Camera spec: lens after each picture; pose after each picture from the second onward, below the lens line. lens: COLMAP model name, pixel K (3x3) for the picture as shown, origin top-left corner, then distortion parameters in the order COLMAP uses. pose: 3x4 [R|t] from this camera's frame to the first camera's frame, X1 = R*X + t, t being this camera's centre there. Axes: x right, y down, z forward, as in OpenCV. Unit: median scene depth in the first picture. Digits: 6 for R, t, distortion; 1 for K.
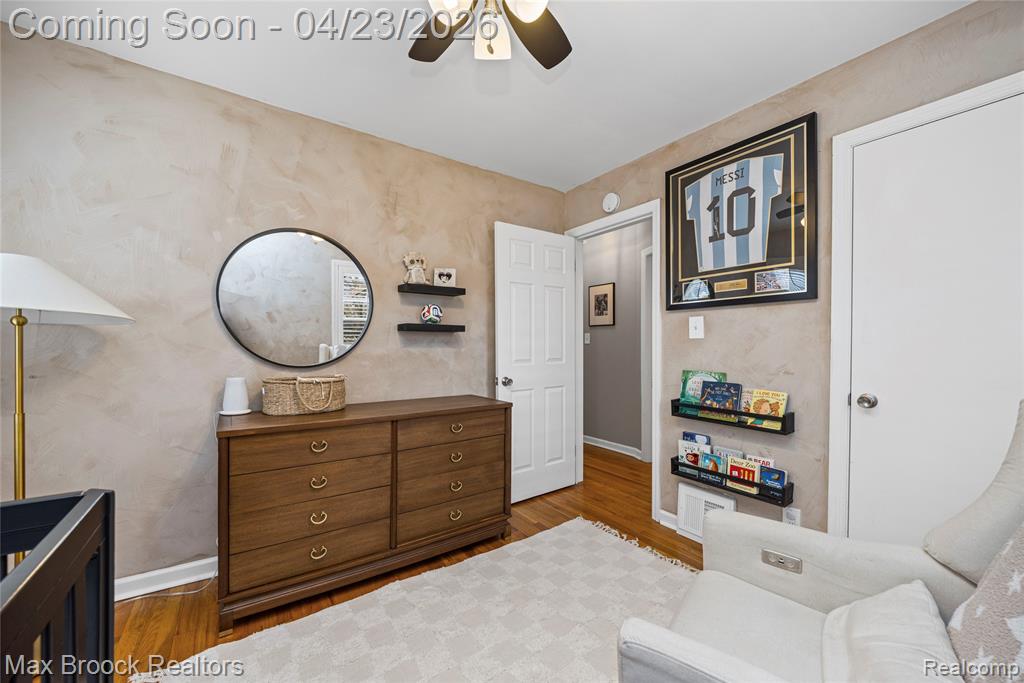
lens RADIAL K [[387.5, 0, 502.9], [0, 387.5, 347.3], [0, 0, 1]] dist [0.002179, 0.000293]
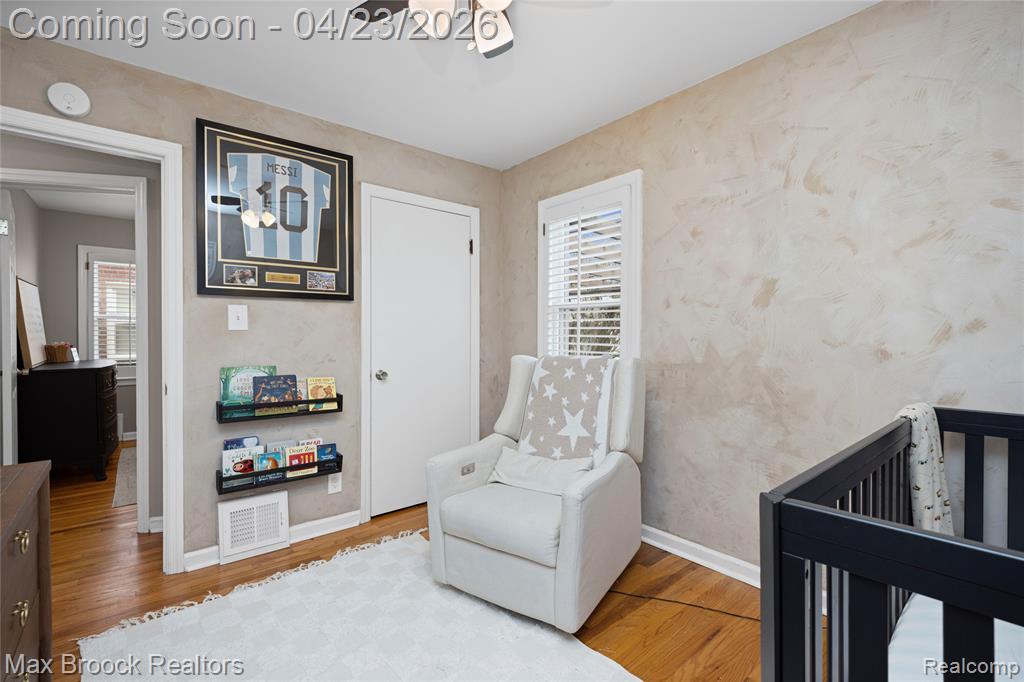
lens RADIAL K [[462.1, 0, 501.7], [0, 462.1, 337.4], [0, 0, 1]] dist [-0.002240, -0.000004]
pose [[-0.077493, -0.005306, 0.996979, -0.649010], [0.010764, 0.999923, 0.006158, -0.007087], [-0.996935, 0.011208, -0.077430, 0.532909]]
